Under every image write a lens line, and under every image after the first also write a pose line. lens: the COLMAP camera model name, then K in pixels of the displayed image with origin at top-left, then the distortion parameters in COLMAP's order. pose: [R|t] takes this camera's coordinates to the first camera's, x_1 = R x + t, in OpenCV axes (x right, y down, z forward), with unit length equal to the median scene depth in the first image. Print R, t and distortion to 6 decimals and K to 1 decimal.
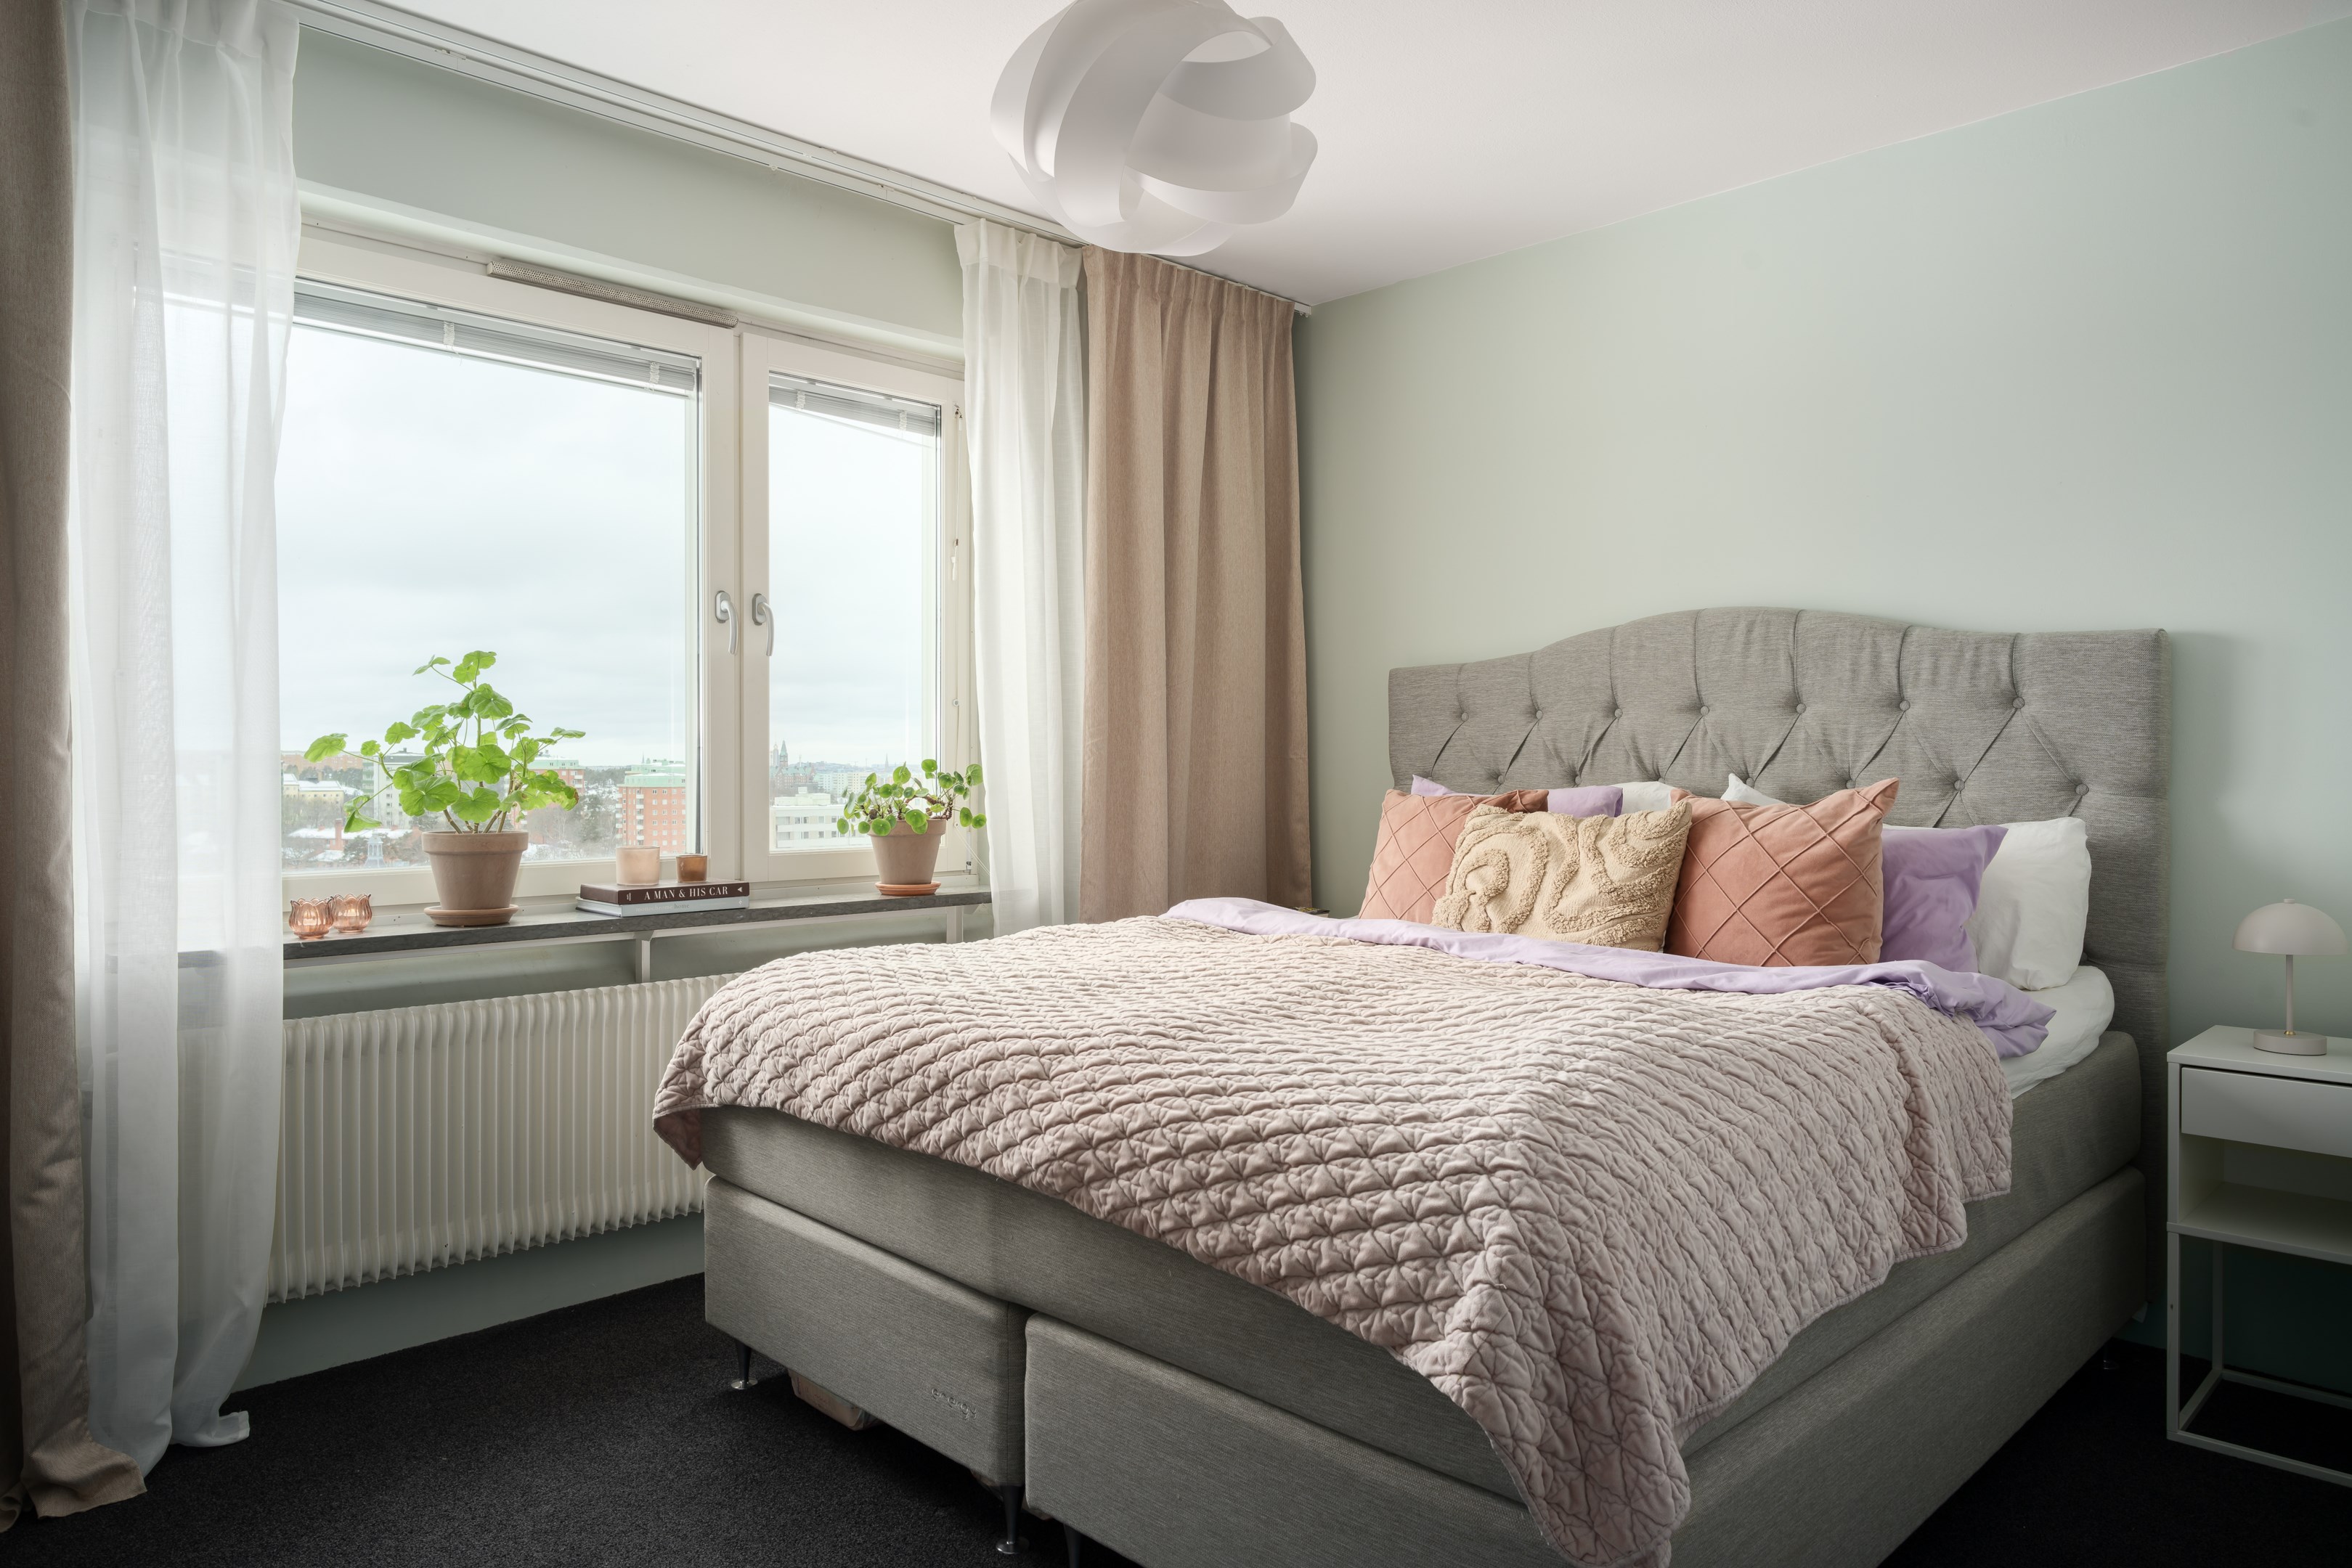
lens RADIAL K [[1553.7, 0, 1178.6], [0, 1553.7, 788.8], [0, 0, 1]] dist [0.011087, -0.003528]
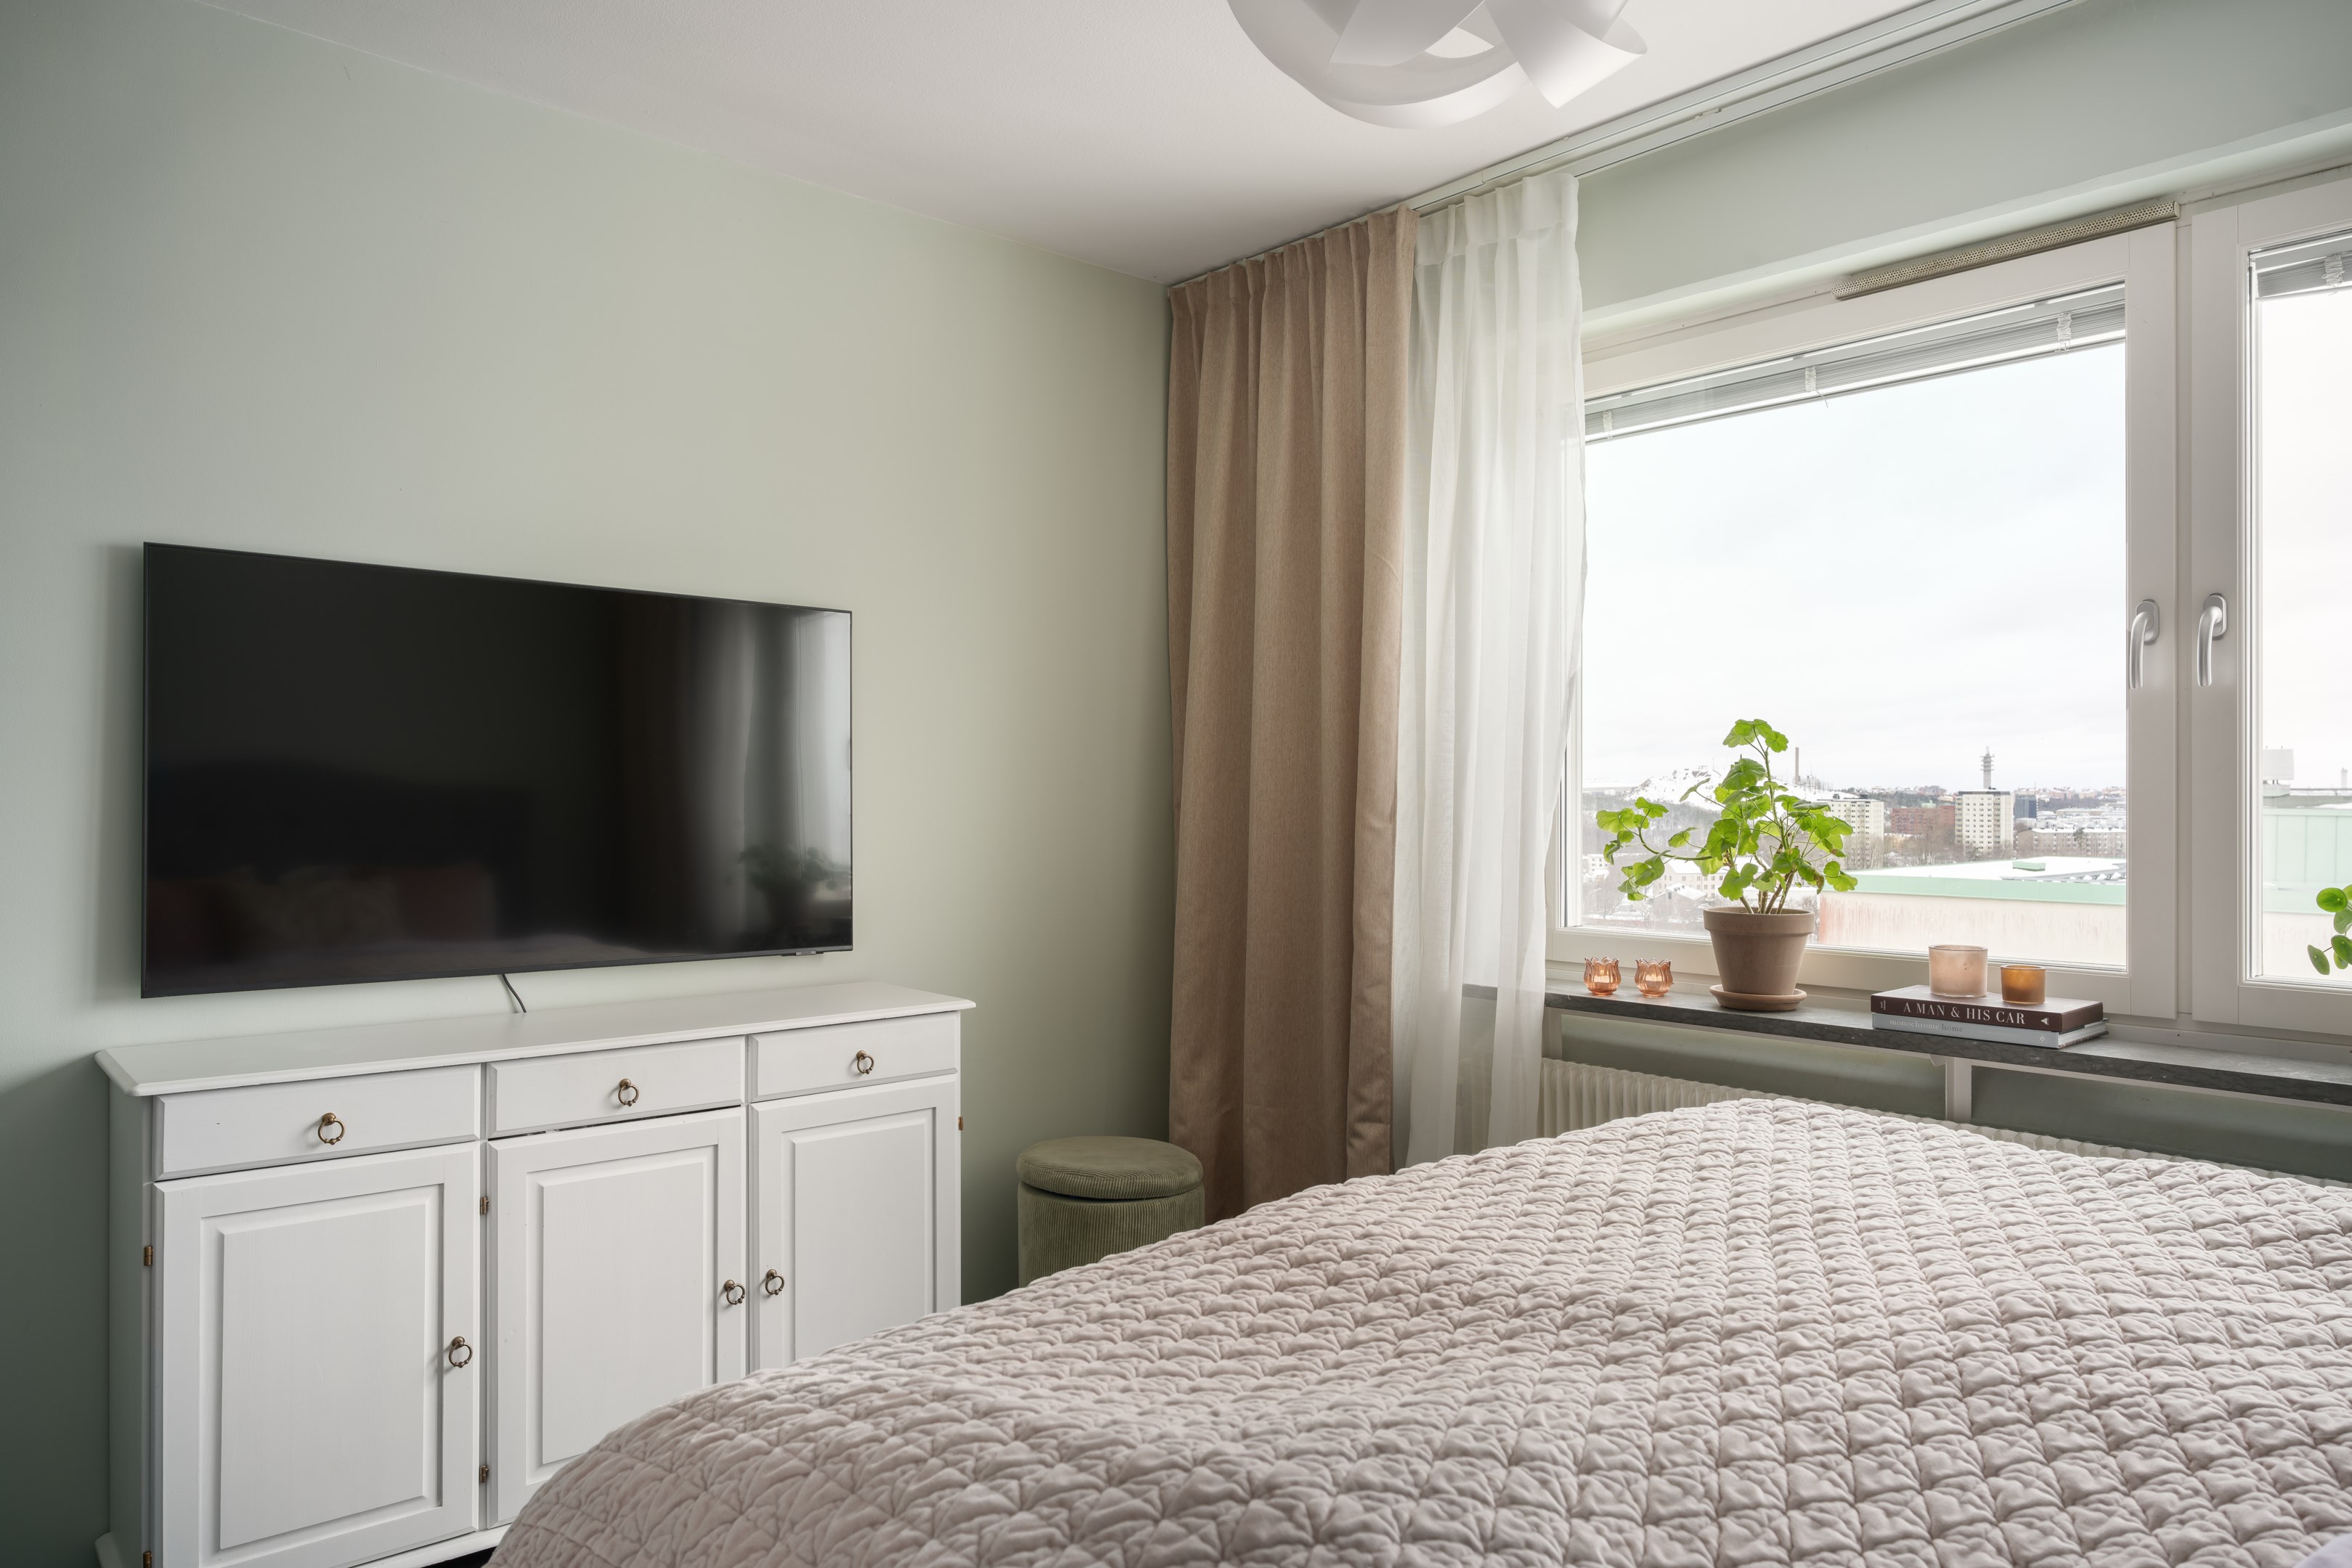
lens RADIAL K [[1553.7, 0, 1170.2], [0, 1553.7, 779.0], [0, 0, 1]] dist [0.011087, -0.003528]
pose [[-0.075481, -0.001799, -0.997146, 0.541191], [-0.013745, 0.999905, -0.000764, -0.049164], [0.997052, 0.013648, -0.075499, 0.751651]]
